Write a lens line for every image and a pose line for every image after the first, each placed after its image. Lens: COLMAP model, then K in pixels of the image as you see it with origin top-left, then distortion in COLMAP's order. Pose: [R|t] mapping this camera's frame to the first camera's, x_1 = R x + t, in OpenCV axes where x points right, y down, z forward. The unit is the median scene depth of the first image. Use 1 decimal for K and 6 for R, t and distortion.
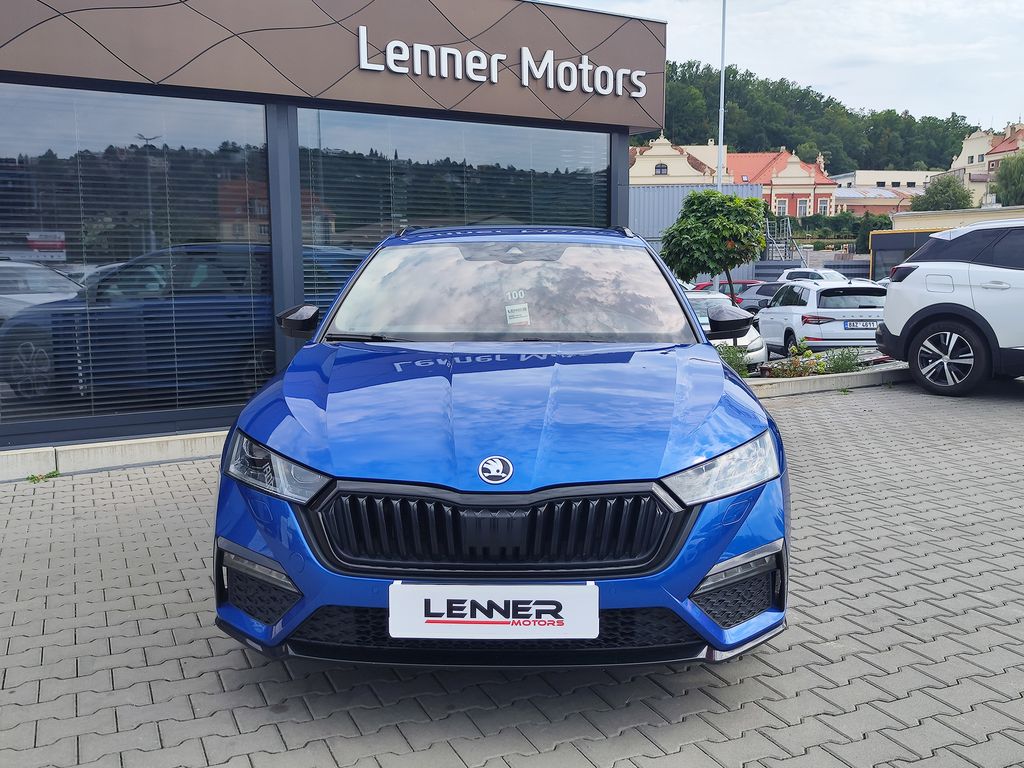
lens RADIAL K [[992.9, 0, 512.0], [0, 992.9, 384.0], [0, 0, 1]] dist [0.014926, -0.004655]
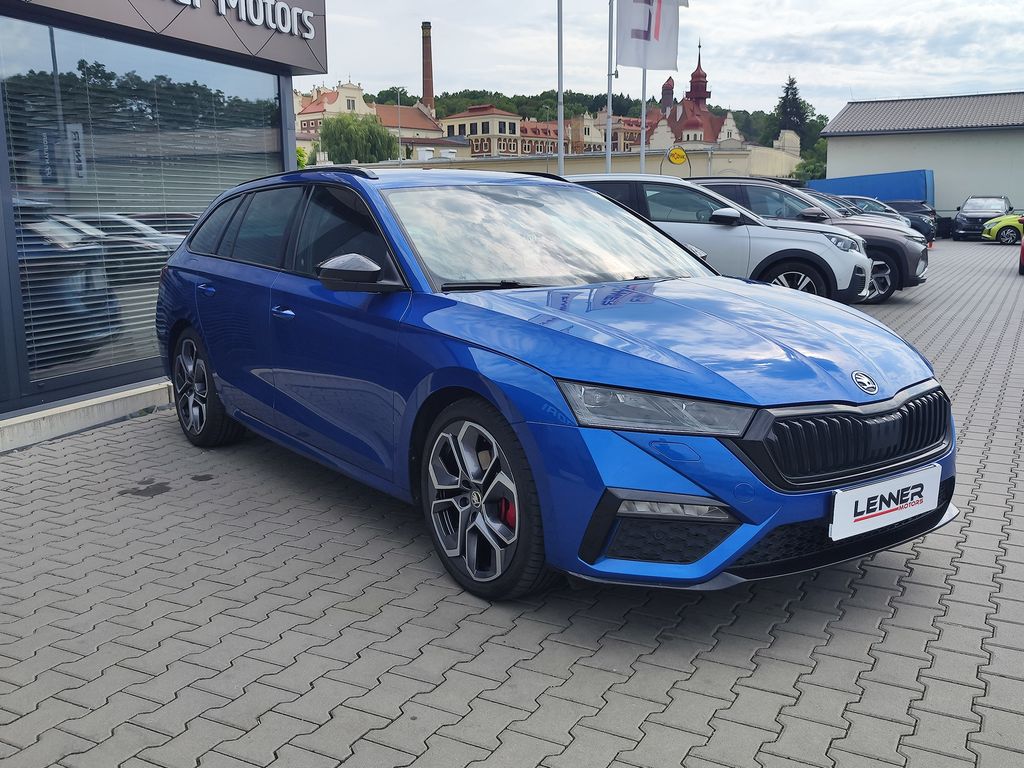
lens RADIAL K [[992.9, 0, 512.0], [0, 992.9, 384.0], [0, 0, 1]] dist [0.014926, -0.004655]
pose [[0.793511, -0.104815, 0.599461, -0.888695], [0.077349, 0.994438, 0.071488, -0.022512], [-0.603620, -0.010359, 0.797205, 0.281653]]
